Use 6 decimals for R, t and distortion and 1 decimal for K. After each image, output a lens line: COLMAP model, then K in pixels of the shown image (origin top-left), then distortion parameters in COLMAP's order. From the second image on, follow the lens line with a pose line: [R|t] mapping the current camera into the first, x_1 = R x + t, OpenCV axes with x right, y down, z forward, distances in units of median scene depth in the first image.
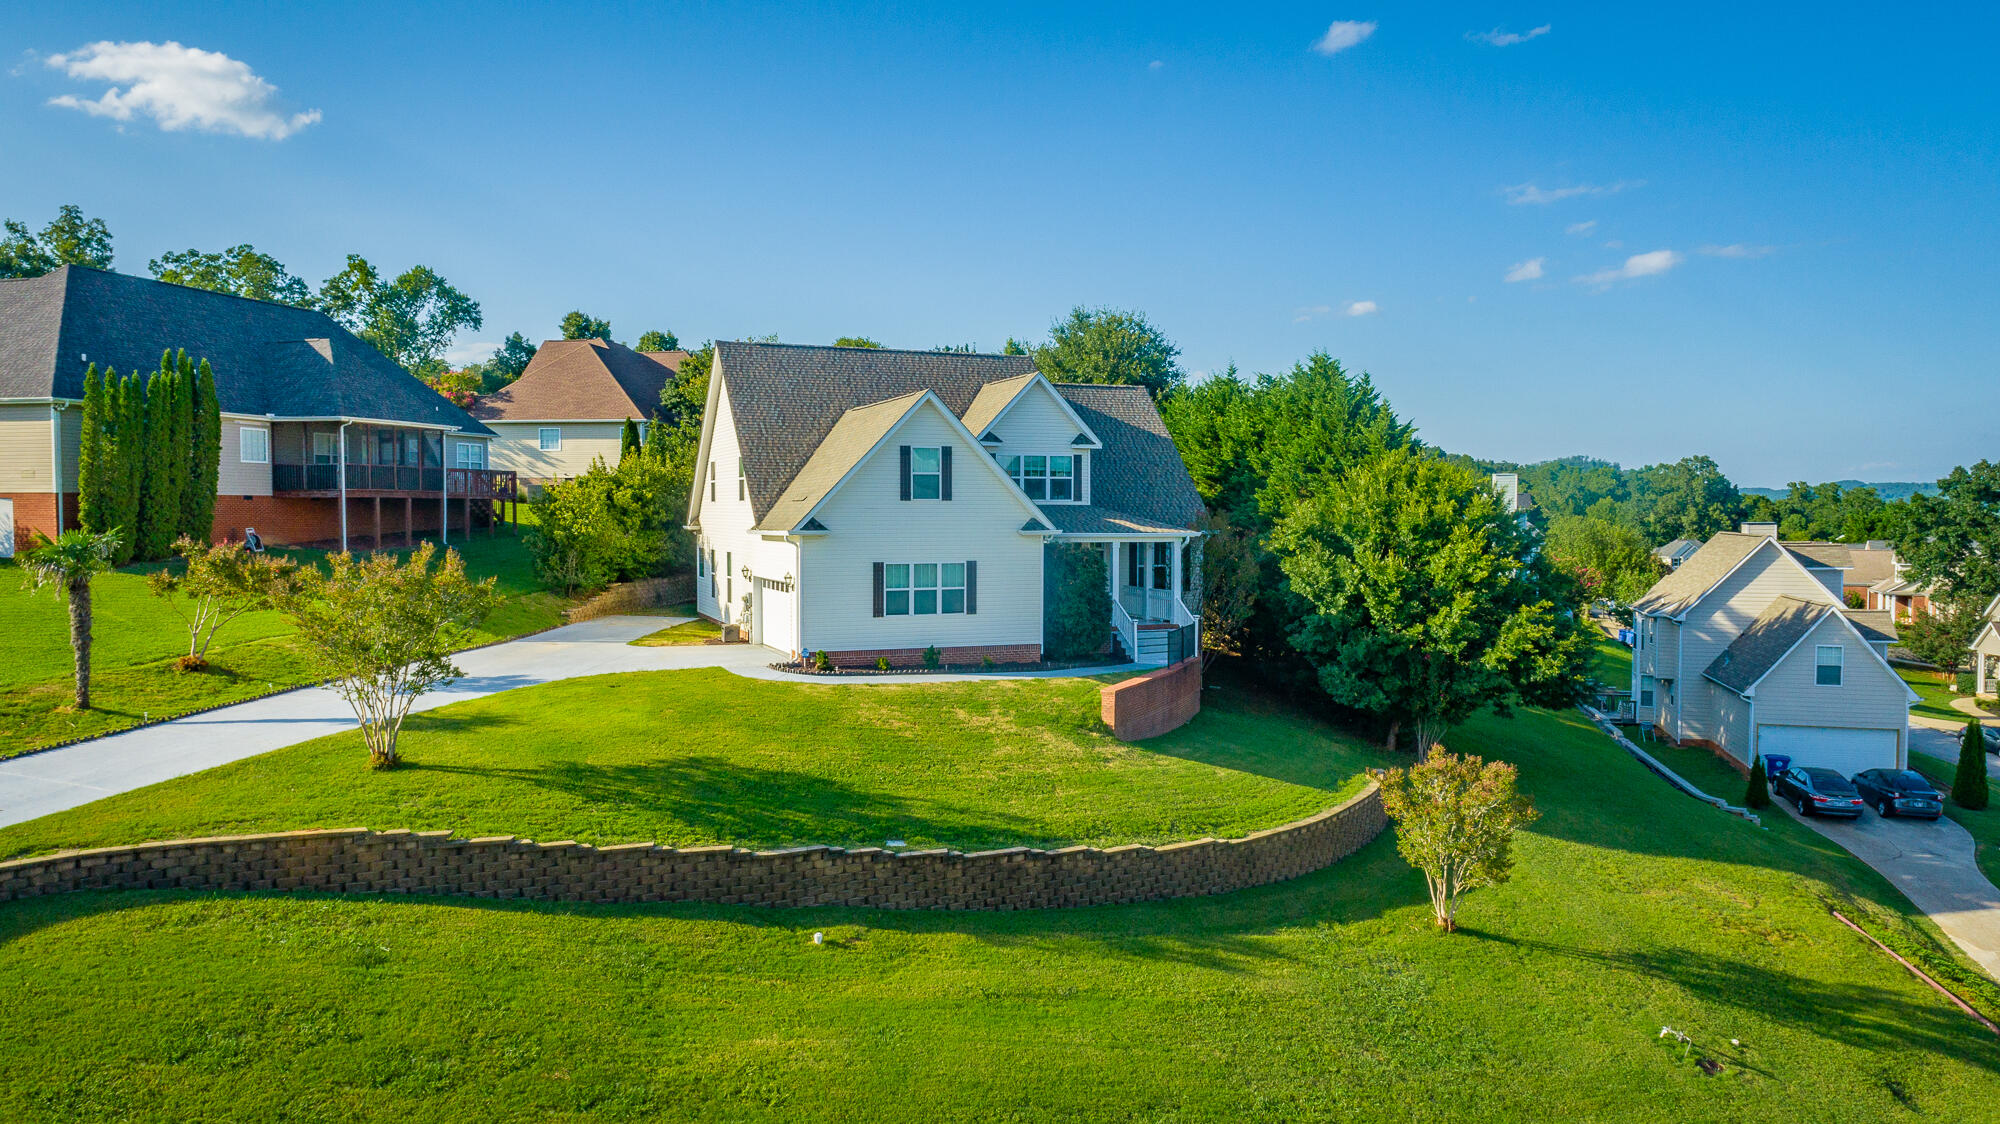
lens RADIAL K [[1355.3, 0, 996.5], [0, 1355.3, 547.7], [0, 0, 1]] dist [-0.017196, 0.013919]
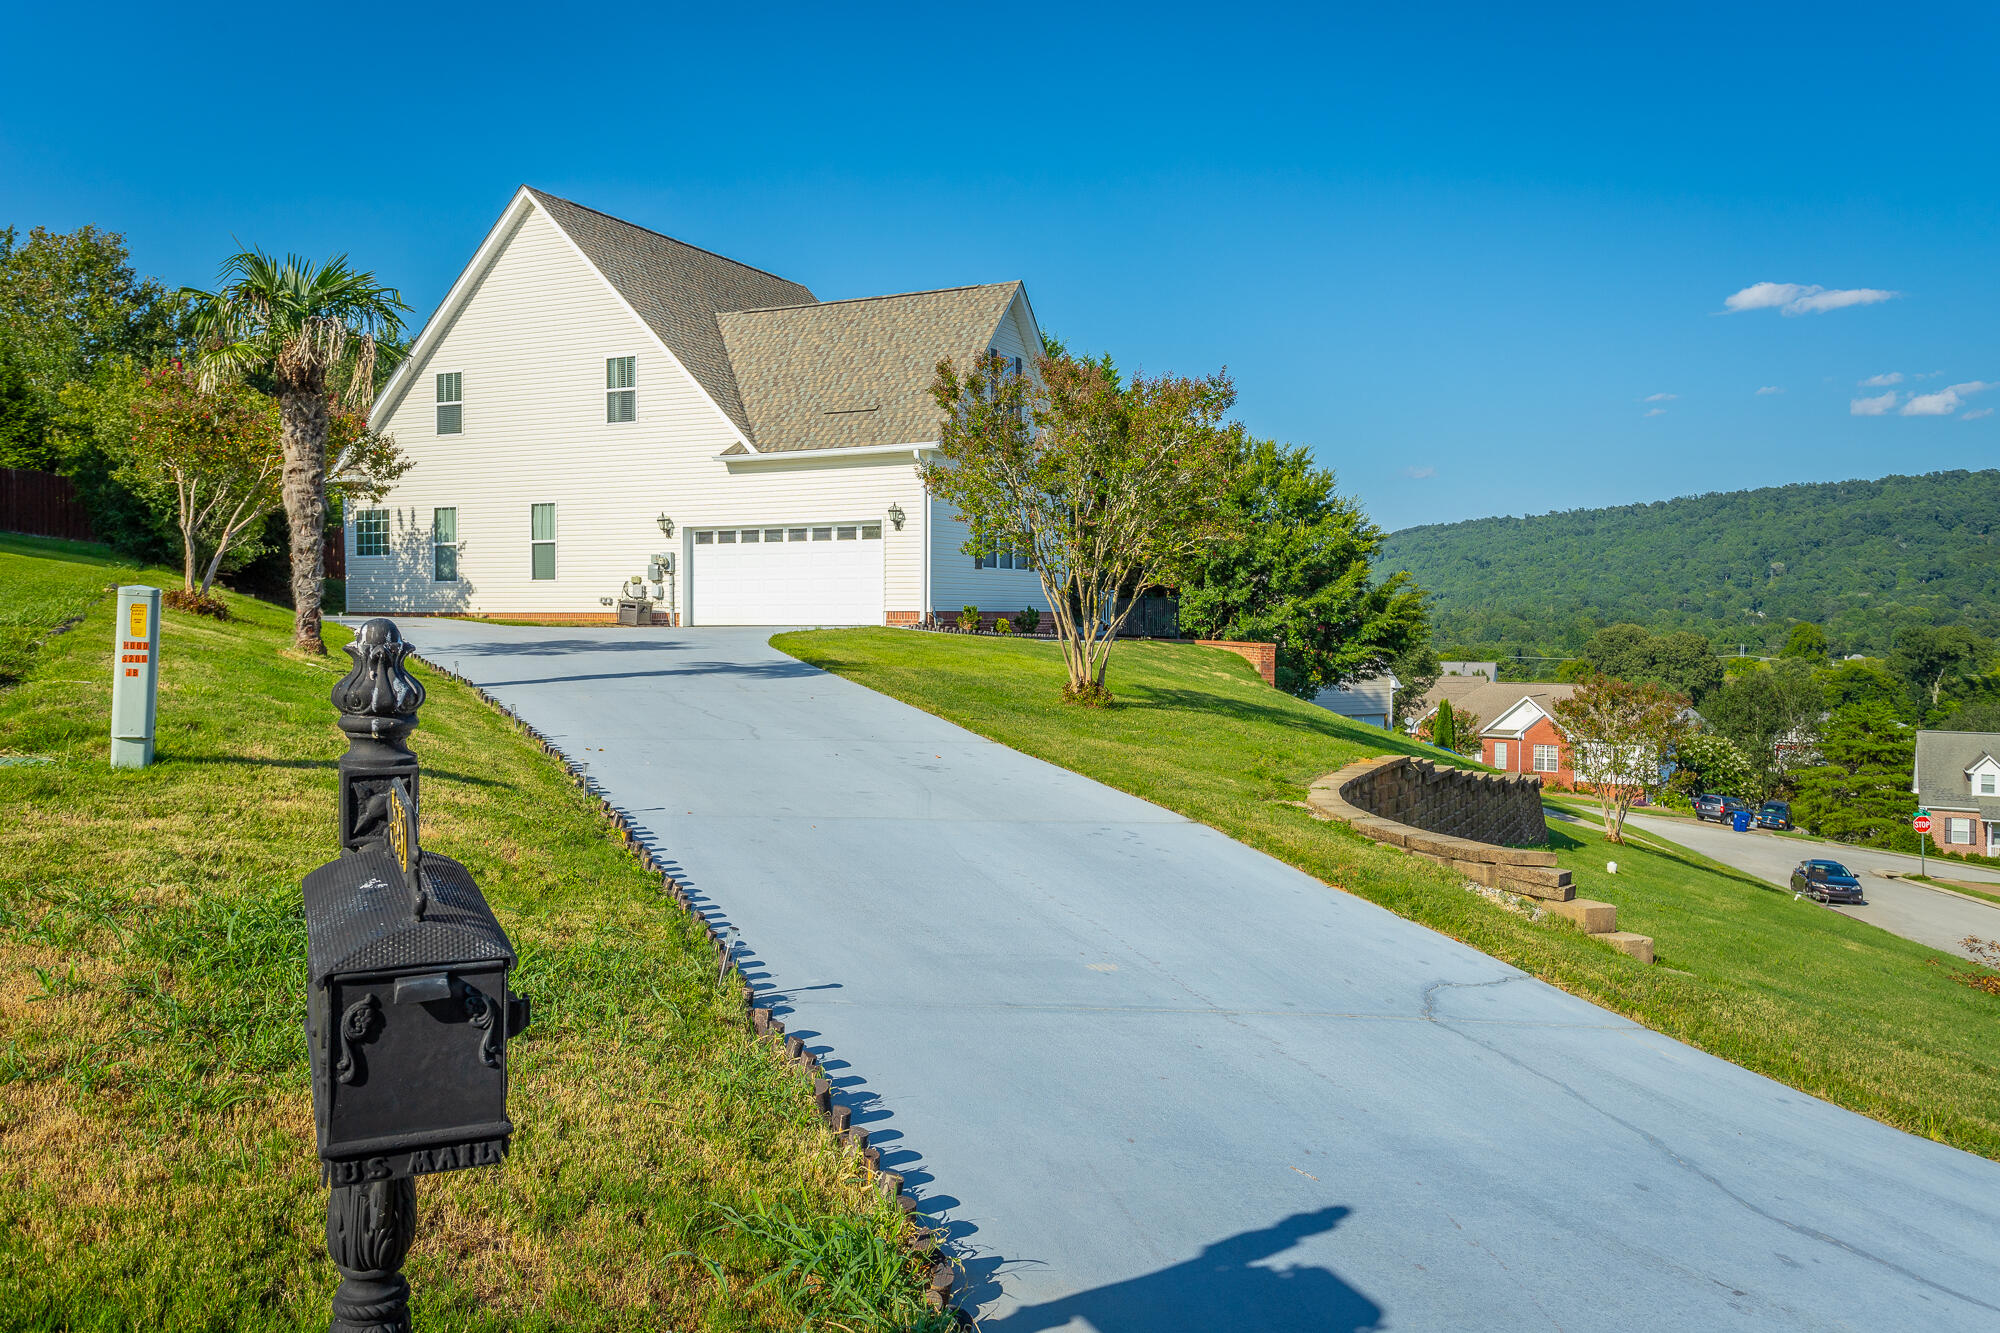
lens RADIAL K [[1497.1, 0, 991.8], [0, 1497.1, 647.4], [0, 0, 1]] dist [0.001779, 0.007487]
pose [[0.738857, -0.017353, 0.673639, -0.645452], [0.019703, 0.999797, 0.004144, 0.091209], [-0.673574, 0.010211, 0.739049, 0.369344]]
